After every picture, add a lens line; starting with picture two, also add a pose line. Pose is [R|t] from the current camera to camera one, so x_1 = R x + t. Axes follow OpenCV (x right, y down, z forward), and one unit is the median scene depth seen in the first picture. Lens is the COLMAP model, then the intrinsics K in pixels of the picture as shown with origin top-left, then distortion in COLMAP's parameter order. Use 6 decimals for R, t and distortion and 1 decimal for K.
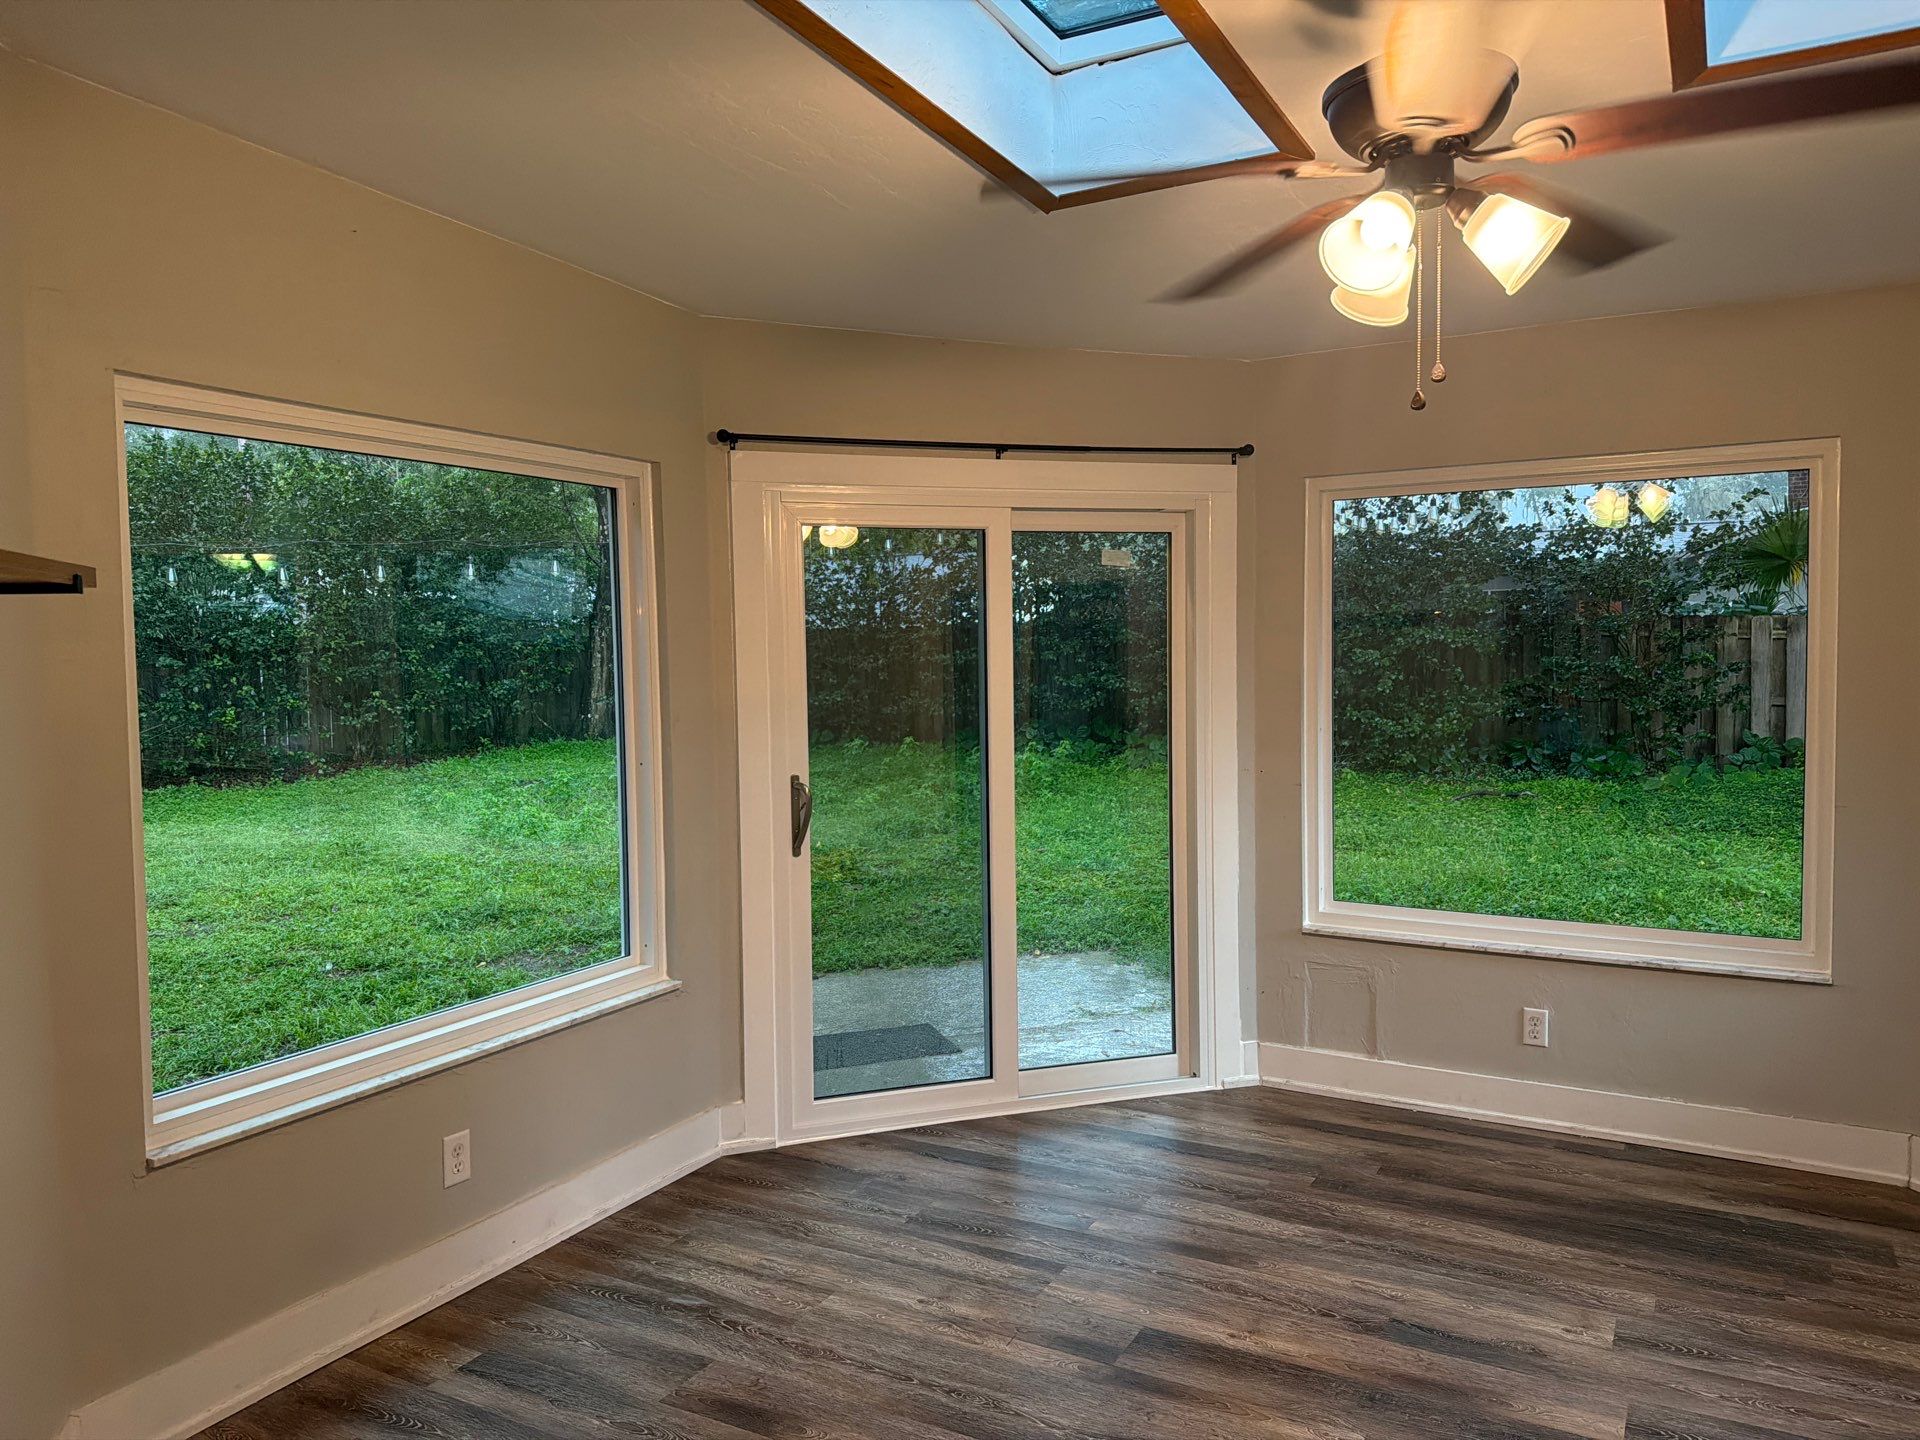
lens RADIAL K [[1332.2, 0, 970.4], [0, 1332.2, 719.4], [0, 0, 1]] dist [0.121486, -0.198677]
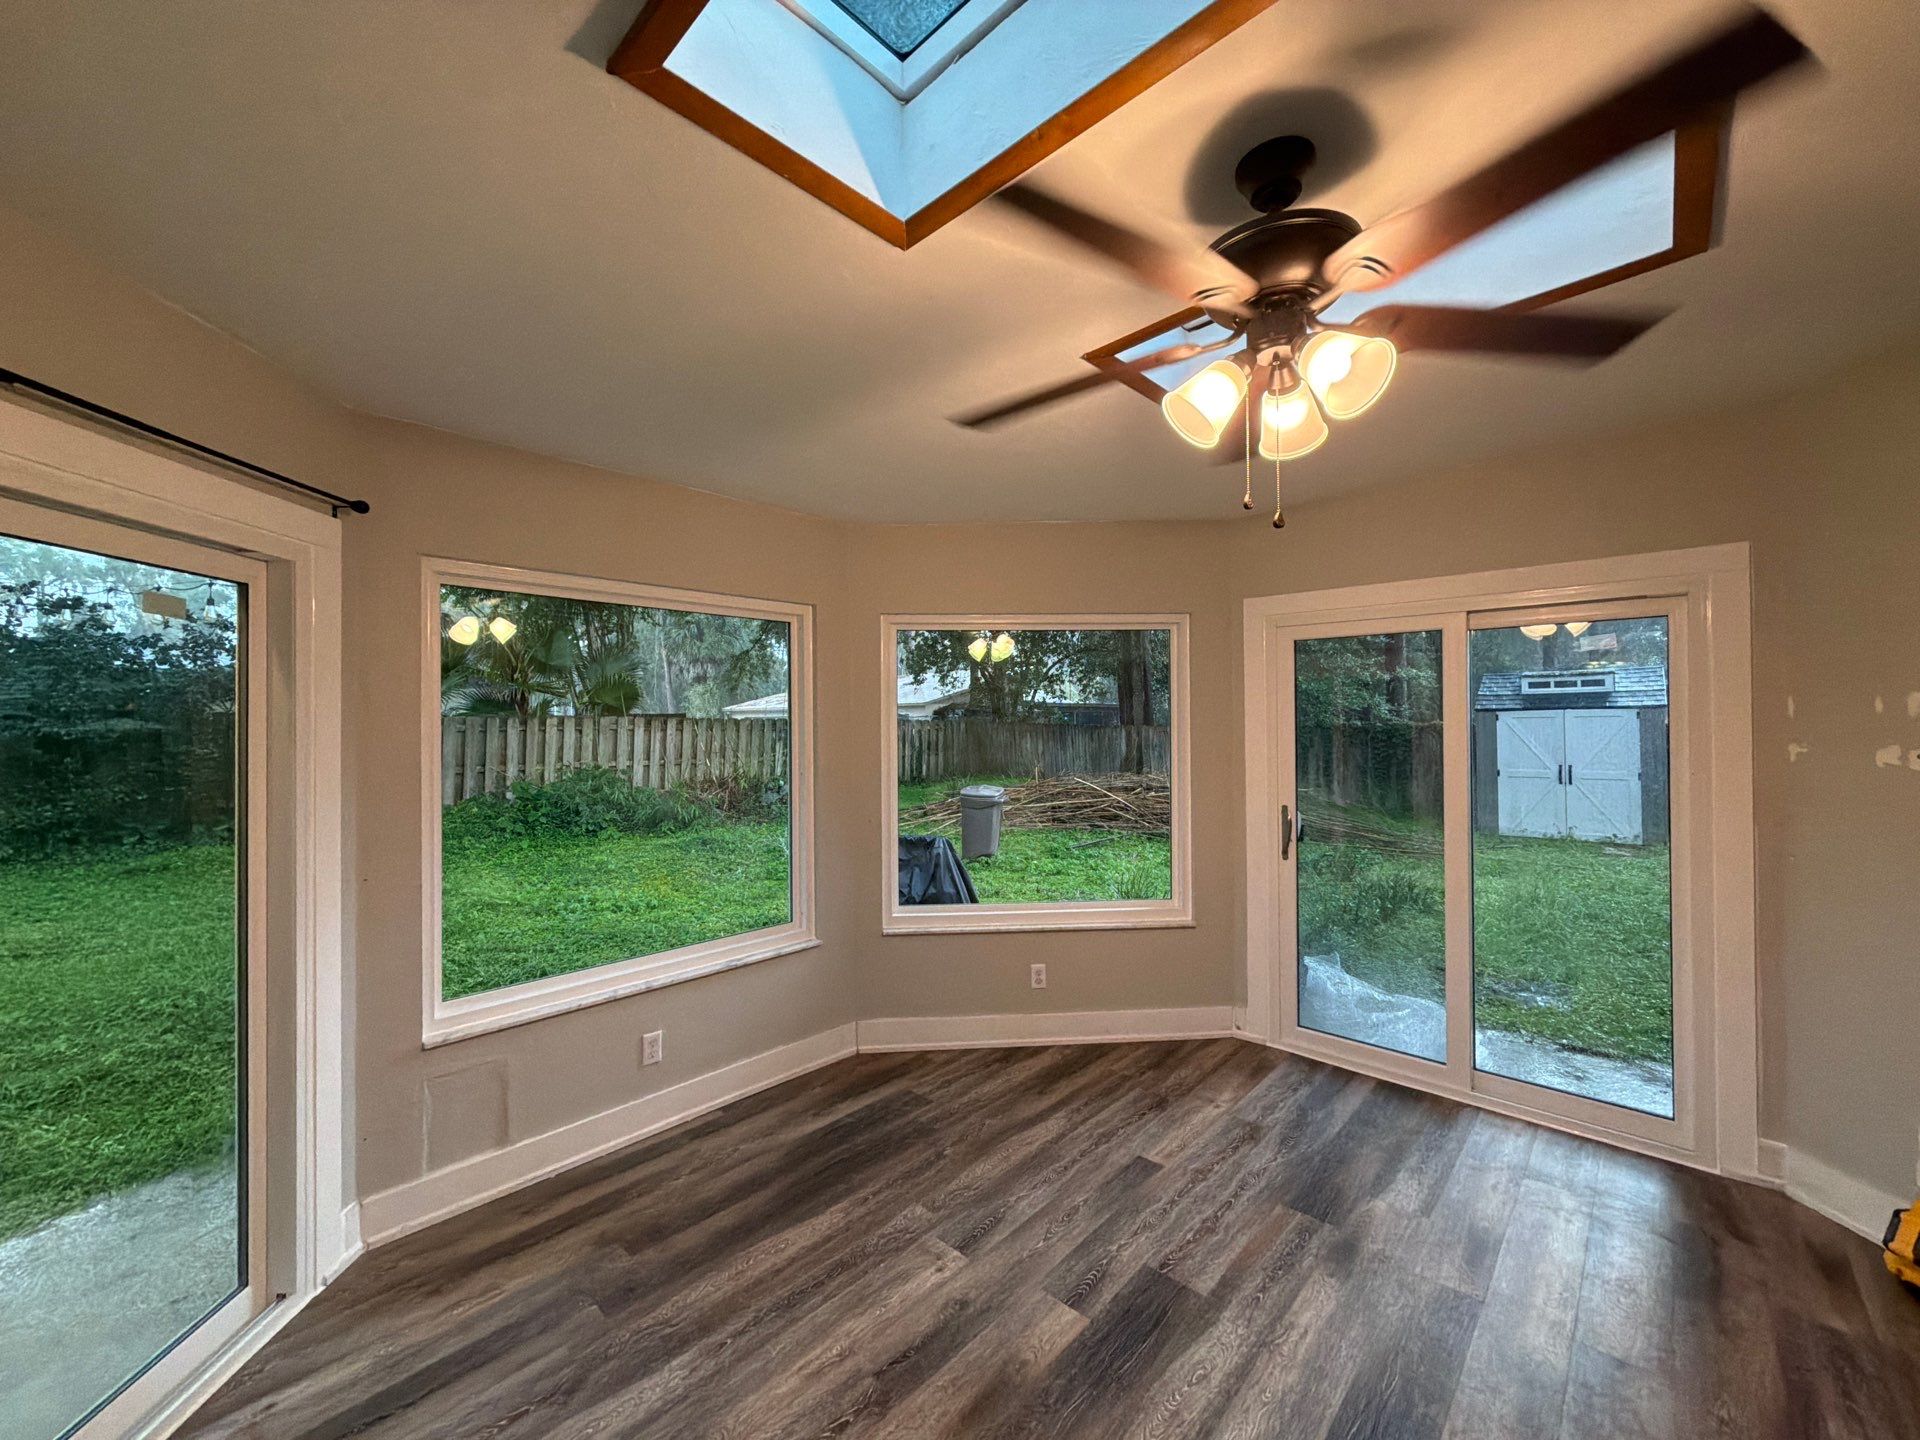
lens RADIAL K [[762.7, 0, 960.0], [0, 762.7, 720.0], [0, 0, 1]] dist [0.000877, 0.000066]
pose [[0.240595, 0.015252, 0.970506, -0.179441], [0.058008, 0.997863, -0.030062, -0.028498], [-0.968891, 0.063530, 0.239196, 0.544537]]
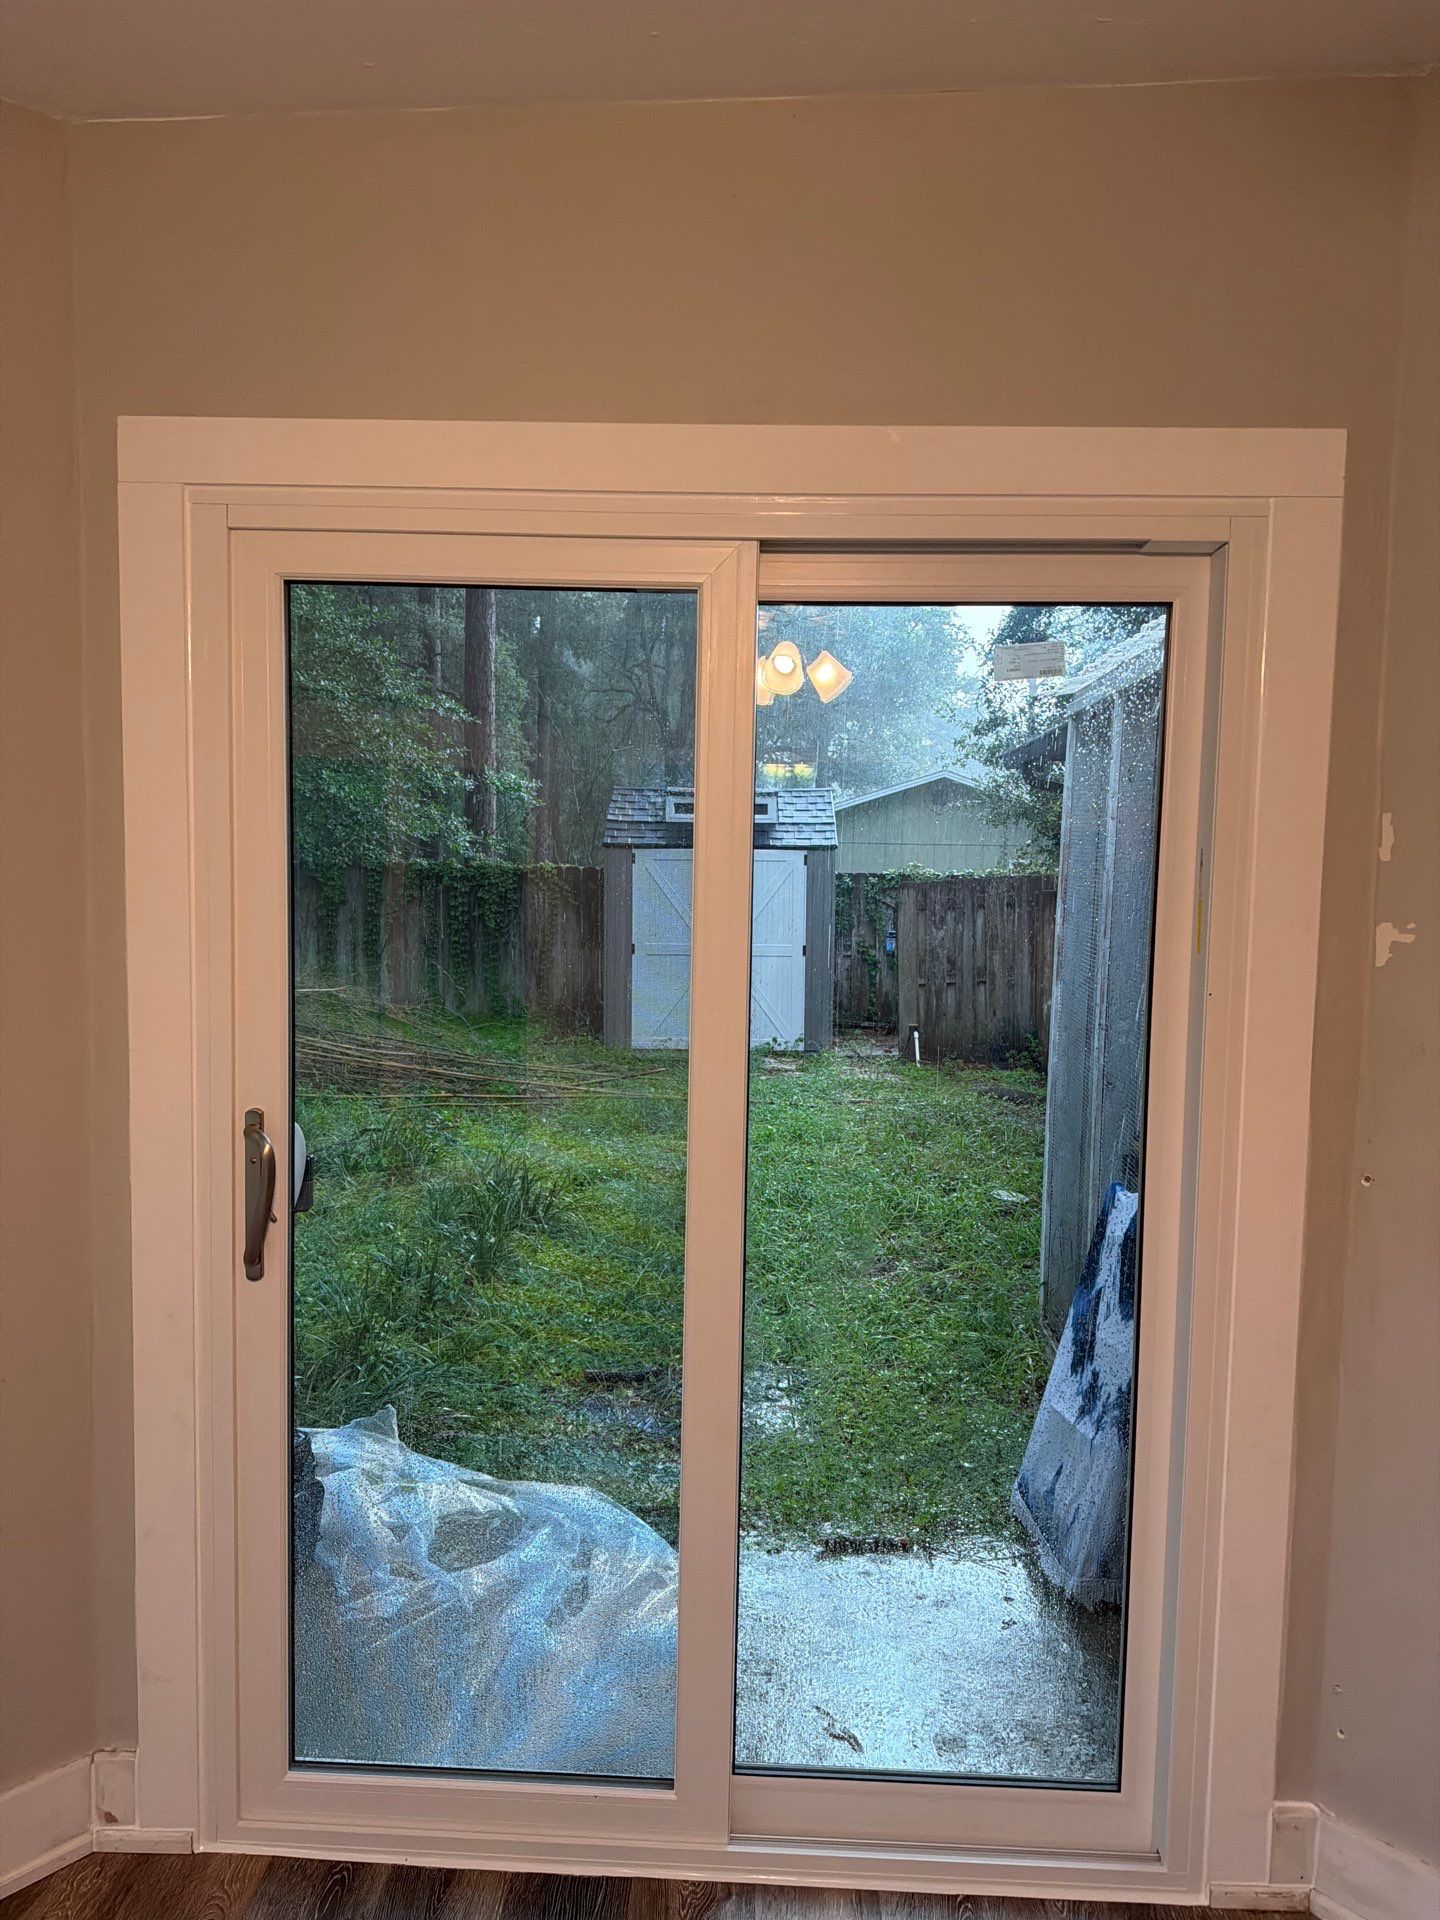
lens RADIAL K [[1326.7, 0, 726.1], [0, 1326.7, 961.9], [0, 0, 1]] dist [0.045791, -0.057256]
pose [[-0.449994, -0.060996, 0.890946, 0.238456], [0.035268, 0.995673, 0.085979, -0.023816], [-0.892335, 0.070112, -0.445896, 0.462197]]
